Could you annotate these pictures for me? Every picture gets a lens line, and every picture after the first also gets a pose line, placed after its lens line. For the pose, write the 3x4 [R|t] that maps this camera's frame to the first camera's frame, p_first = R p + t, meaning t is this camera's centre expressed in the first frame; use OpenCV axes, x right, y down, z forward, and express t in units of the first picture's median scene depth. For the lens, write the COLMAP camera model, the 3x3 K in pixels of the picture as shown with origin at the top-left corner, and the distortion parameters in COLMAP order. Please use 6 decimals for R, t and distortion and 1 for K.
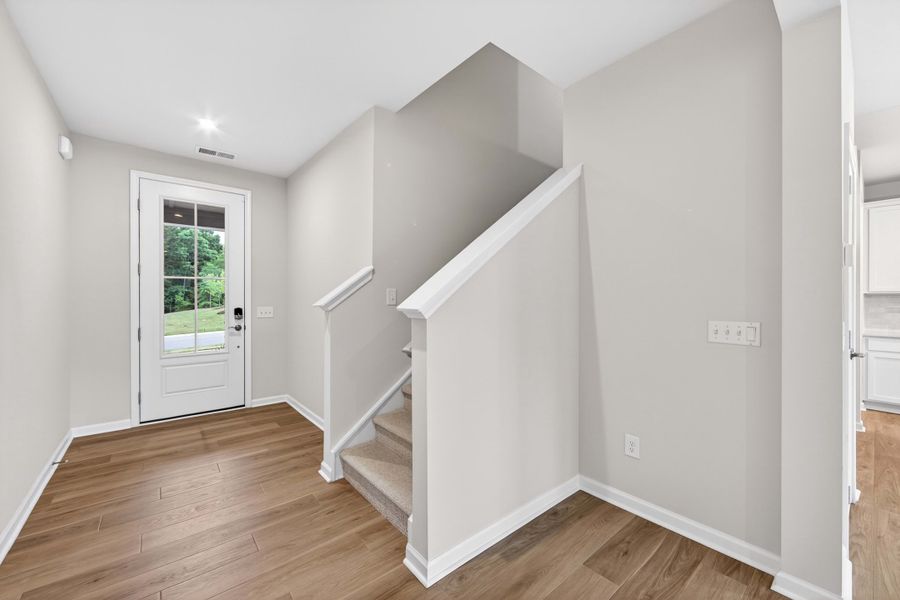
lens RADIAL K [[355.3, 0, 449.3], [0, 355.3, 298.8], [0, 0, 1]] dist [-0.000497, -0.000101]
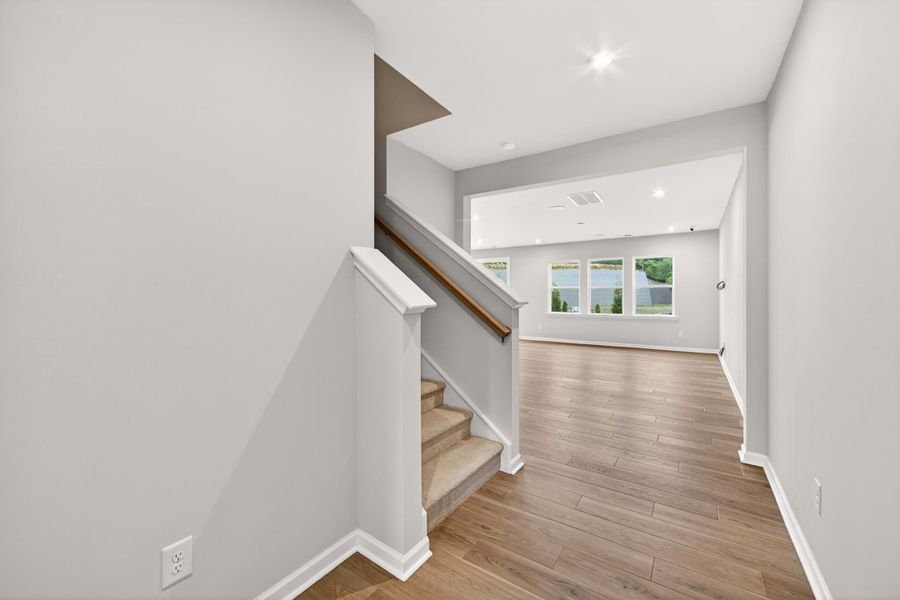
lens RADIAL K [[355.3, 0, 449.3], [0, 355.3, 298.8], [0, 0, 1]] dist [-0.000497, -0.000101]
pose [[-0.268140, -0.010572, 0.963322, -1.195790], [-0.002565, 0.999944, 0.010260, -0.000464], [-0.963377, 0.000280, -0.268152, 1.345260]]
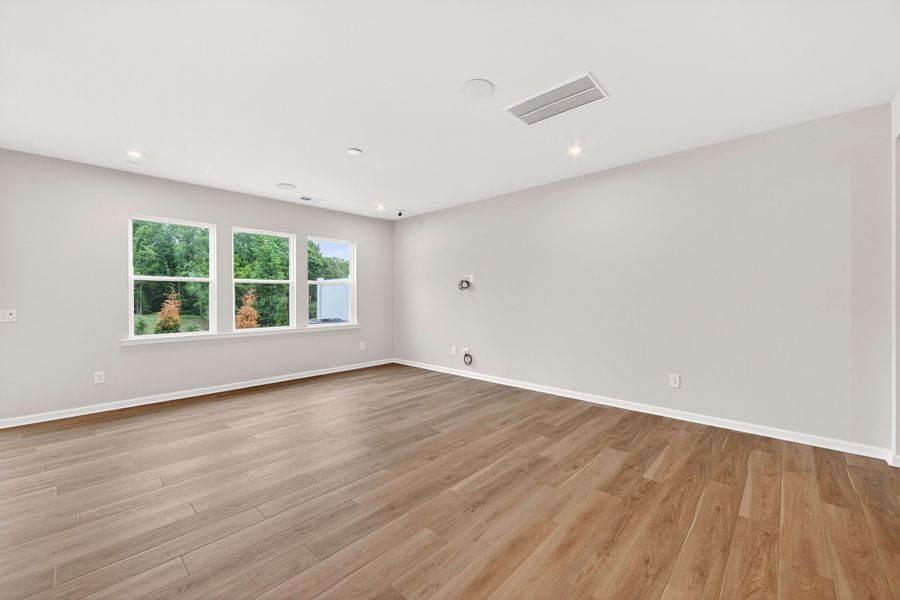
lens RADIAL K [[359.2, 0, 450.8], [0, 359.2, 296.4], [0, 0, 1]] dist [0.001520, 0.000131]
pose [[-0.992424, -0.002306, -0.122836, 1.554537], [-0.001502, 0.999977, -0.006642, 0.013214], [0.122849, -0.006407, -0.992405, 0.983543]]
